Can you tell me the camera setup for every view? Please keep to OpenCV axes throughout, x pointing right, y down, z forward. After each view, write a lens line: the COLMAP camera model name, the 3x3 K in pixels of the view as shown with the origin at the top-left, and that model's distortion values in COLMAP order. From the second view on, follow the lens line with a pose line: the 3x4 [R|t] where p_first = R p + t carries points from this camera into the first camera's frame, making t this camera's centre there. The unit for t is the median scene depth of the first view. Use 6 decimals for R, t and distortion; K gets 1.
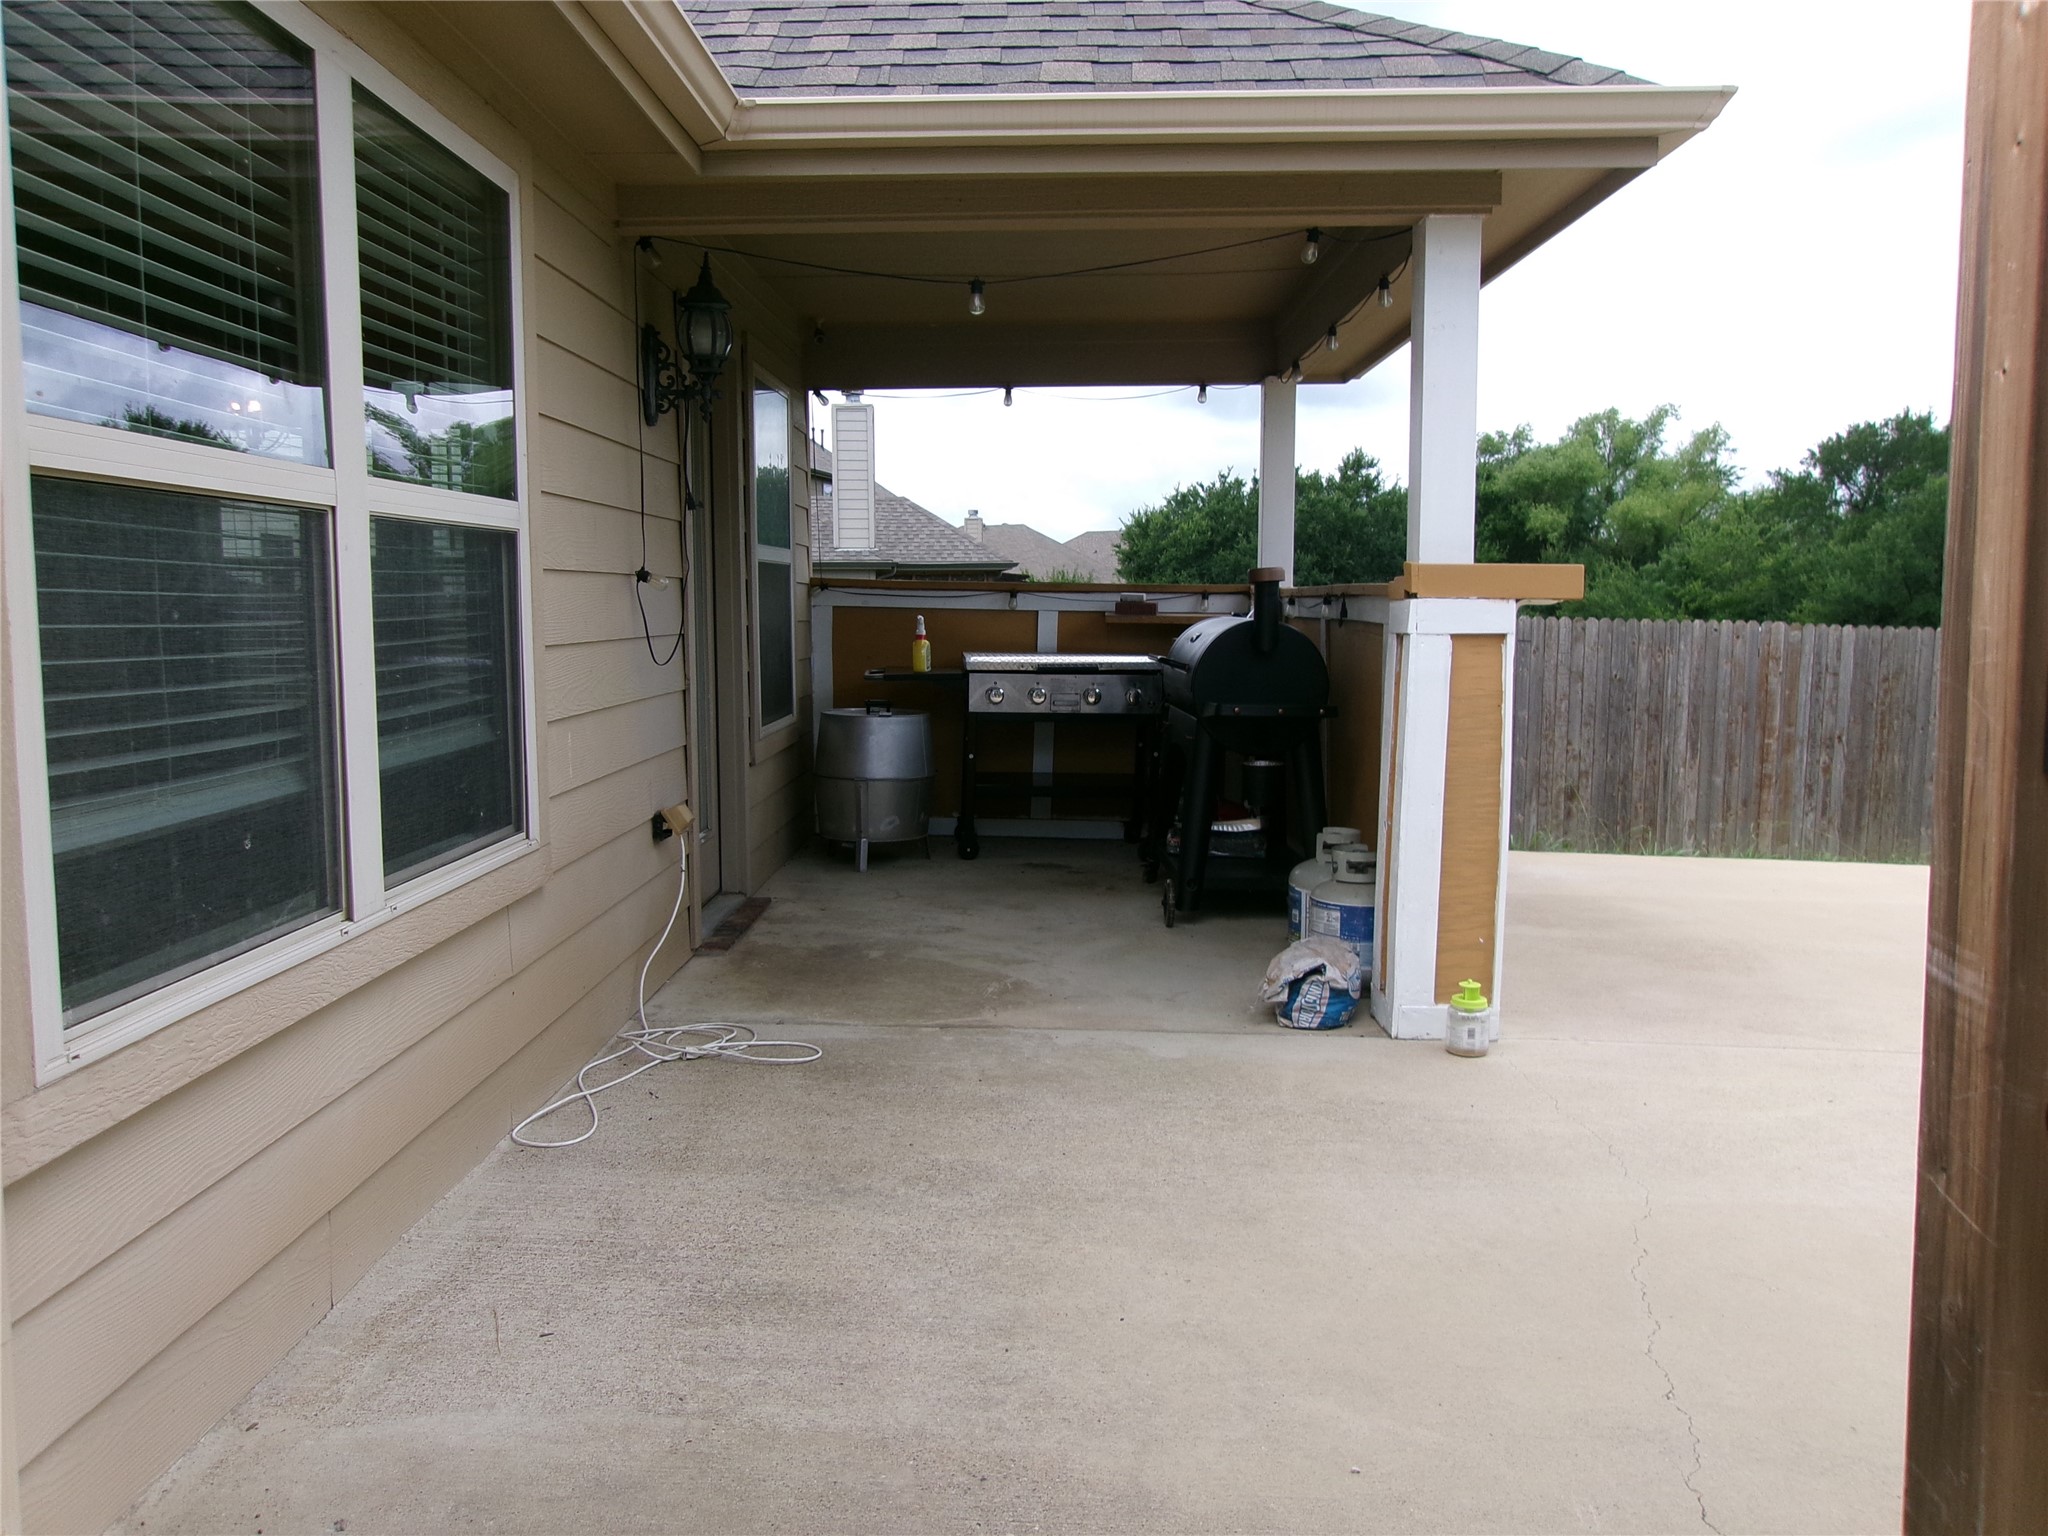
lens RADIAL K [[1593.4, 0, 1032.3], [0, 1593.4, 759.1], [0, 0, 1]] dist [-0.024605, 0.032498]
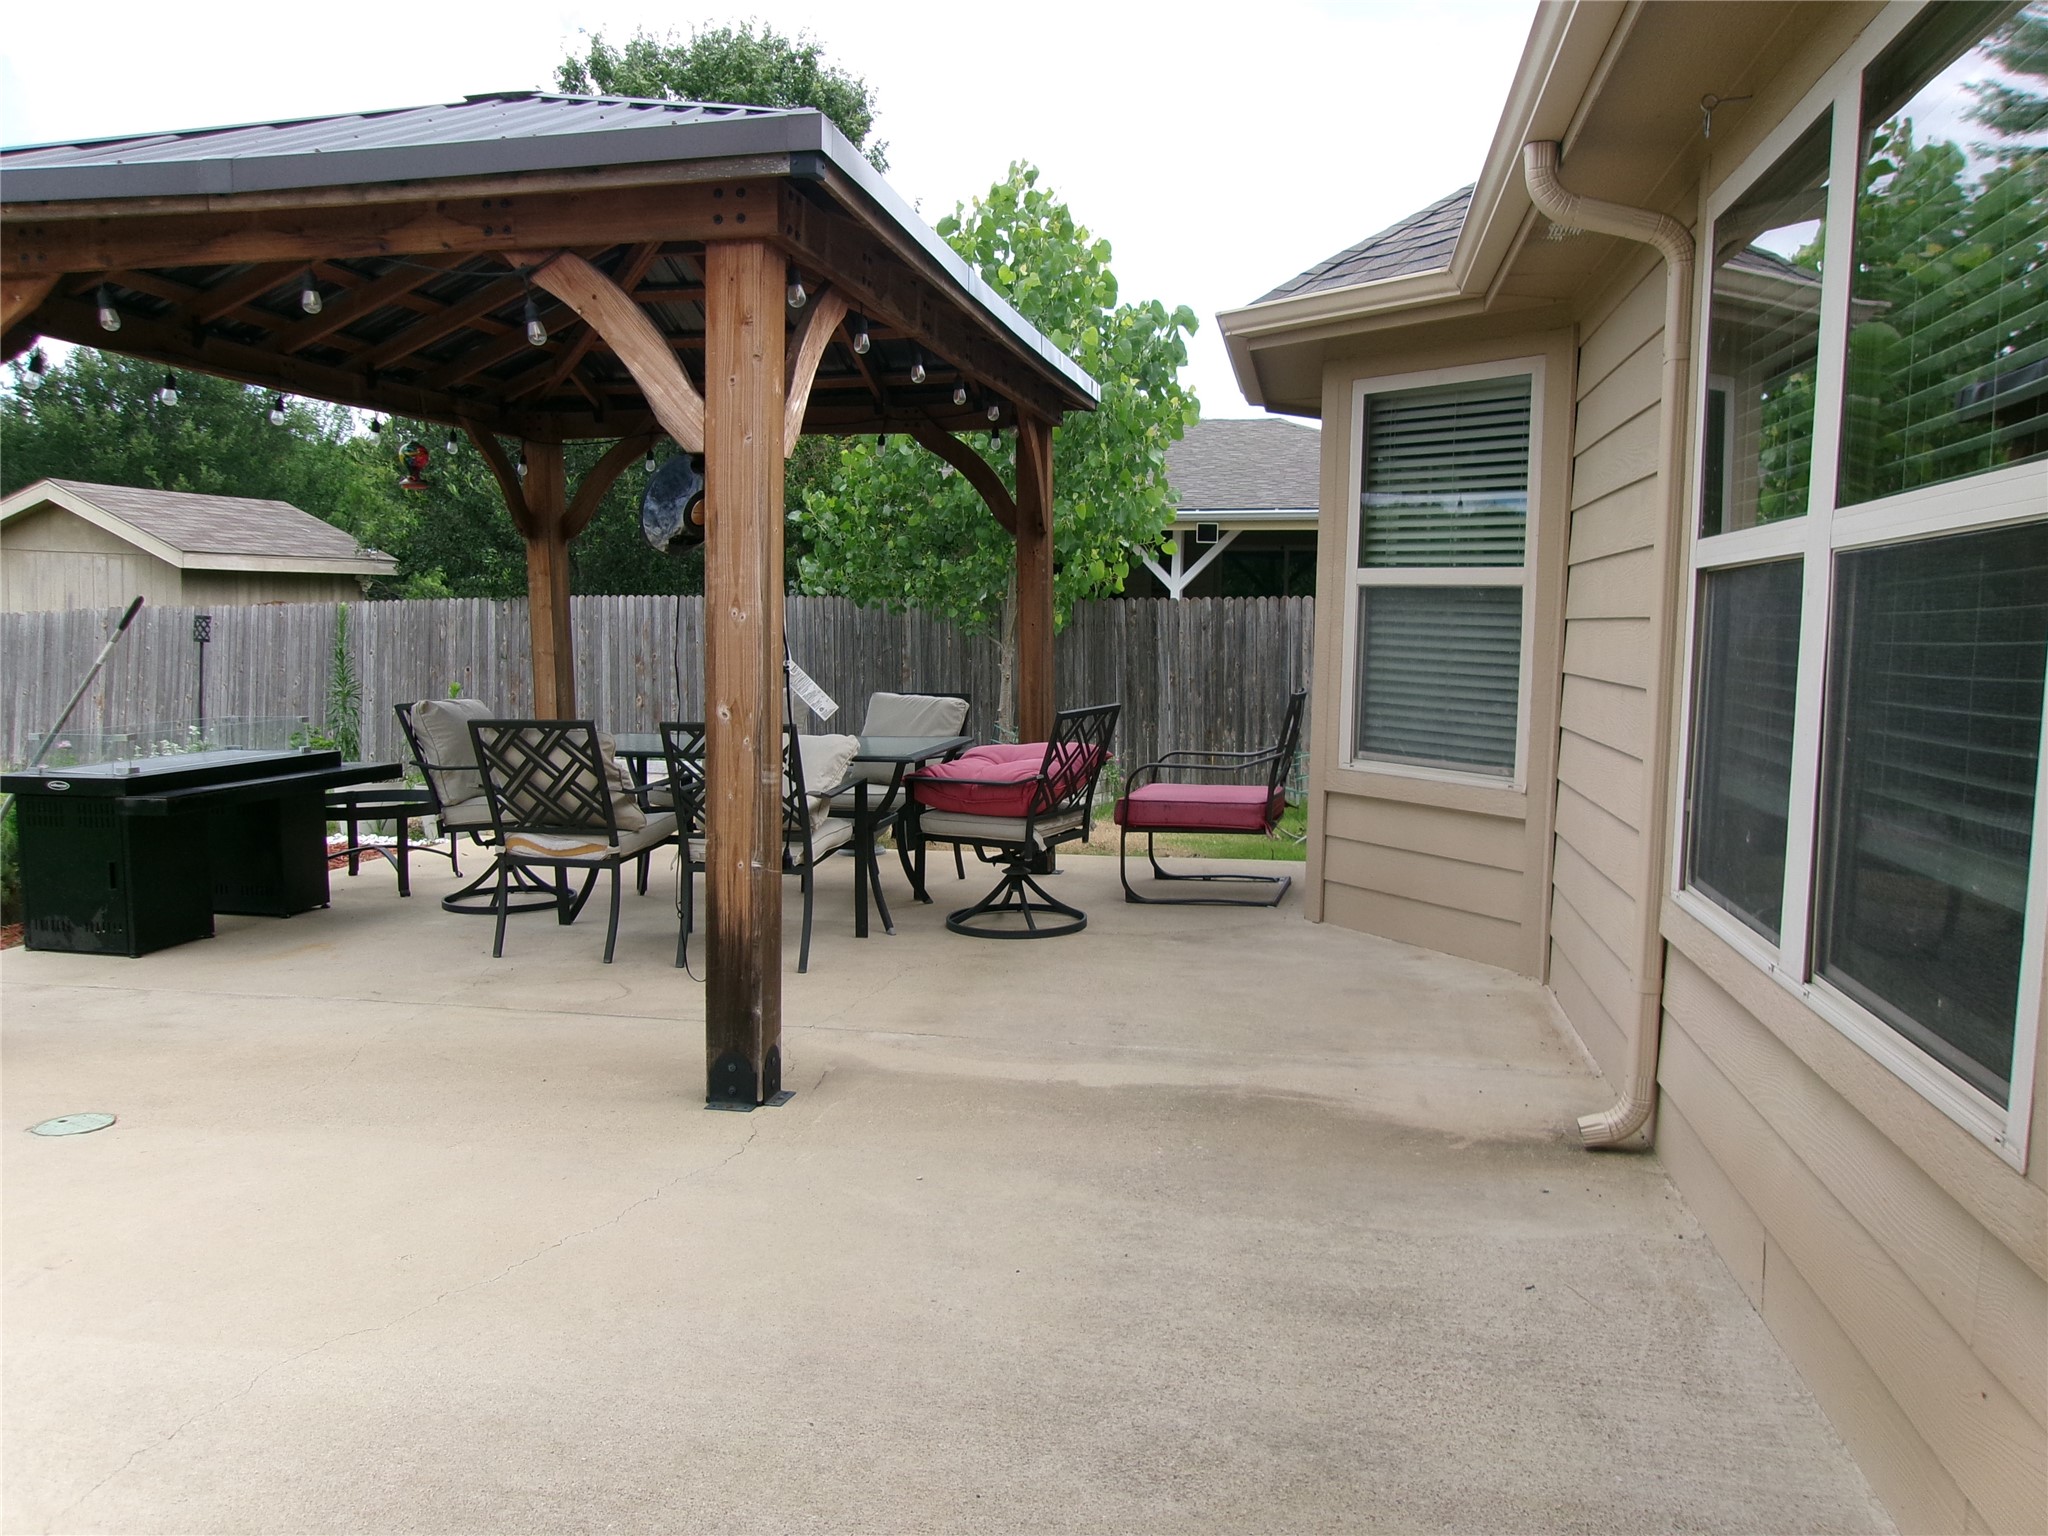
lens RADIAL K [[1642.5, 0, 1024.0], [0, 1642.5, 768.0], [0, 0, 1]] dist [-0.076427, 0.116694]
pose [[-0.985970, -0.033203, 0.163590, -0.121517], [-0.002087, 0.982394, 0.186811, -0.205430], [-0.166912, 0.183849, -0.968679, 2.008869]]
